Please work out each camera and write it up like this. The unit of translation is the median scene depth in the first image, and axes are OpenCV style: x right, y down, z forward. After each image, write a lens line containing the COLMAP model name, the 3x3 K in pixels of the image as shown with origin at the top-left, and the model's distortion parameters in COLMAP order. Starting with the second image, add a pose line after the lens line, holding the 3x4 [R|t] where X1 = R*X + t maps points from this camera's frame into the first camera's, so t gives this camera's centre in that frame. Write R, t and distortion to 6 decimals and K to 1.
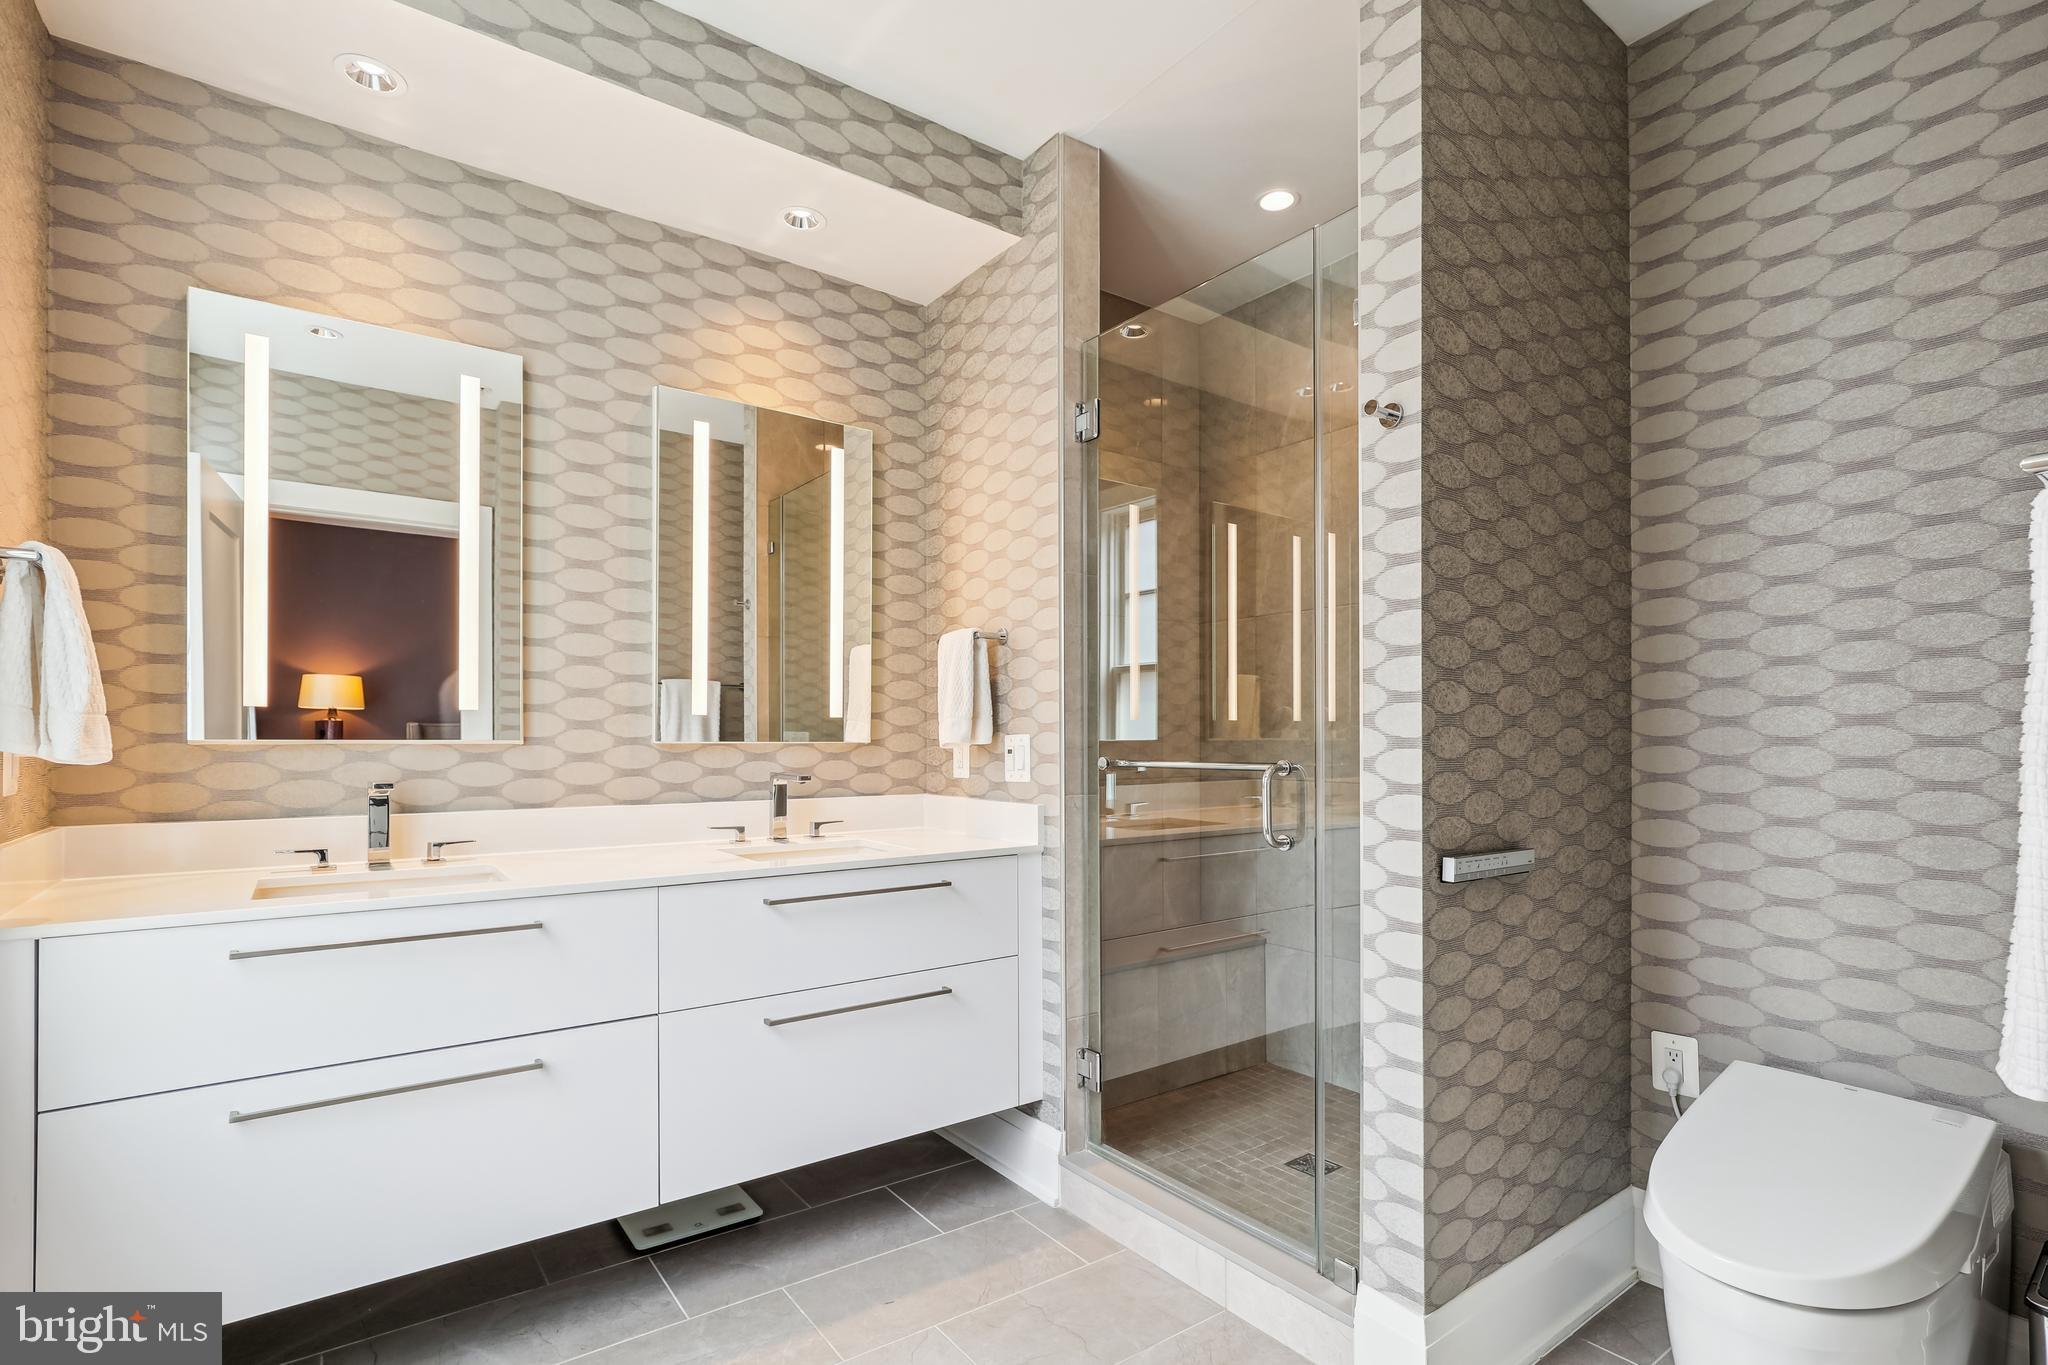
lens RADIAL K [[973.5, 0, 1035.9], [0, 973.5, 717.0], [0, 0, 1]] dist [0.001174, 0.000705]
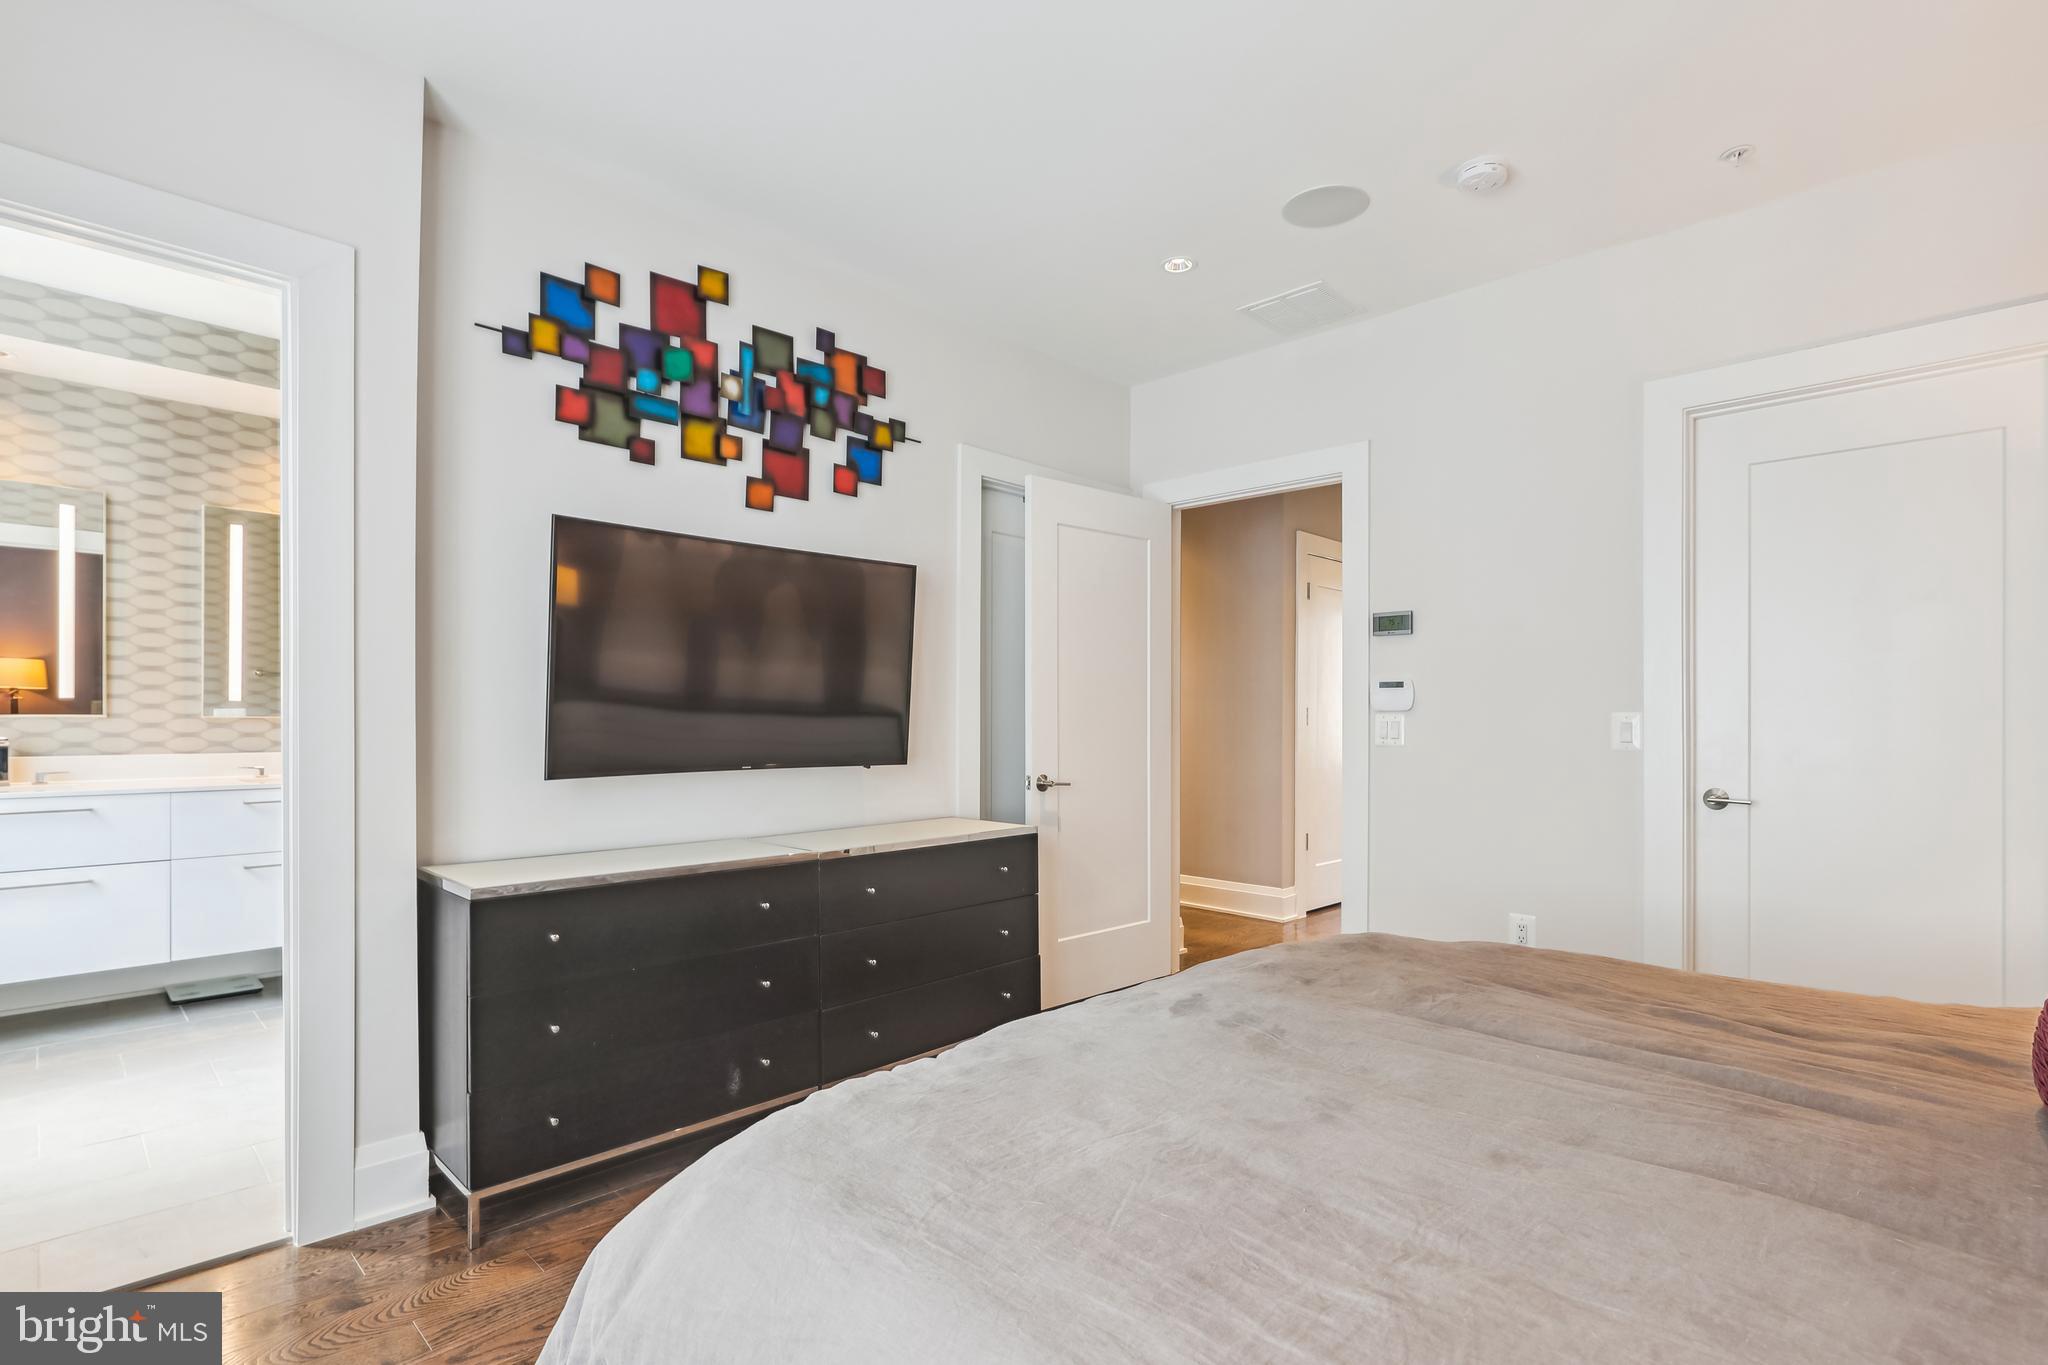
lens RADIAL K [[969.0, 0, 1023.4], [0, 969.0, 707.6], [0, 0, 1]] dist [0.002390, 0.000471]
pose [[0.987031, 0.006708, 0.160389, 0.767221], [-0.008134, 0.999933, 0.008233, -0.015769], [-0.160323, -0.009431, 0.987020, -0.914904]]
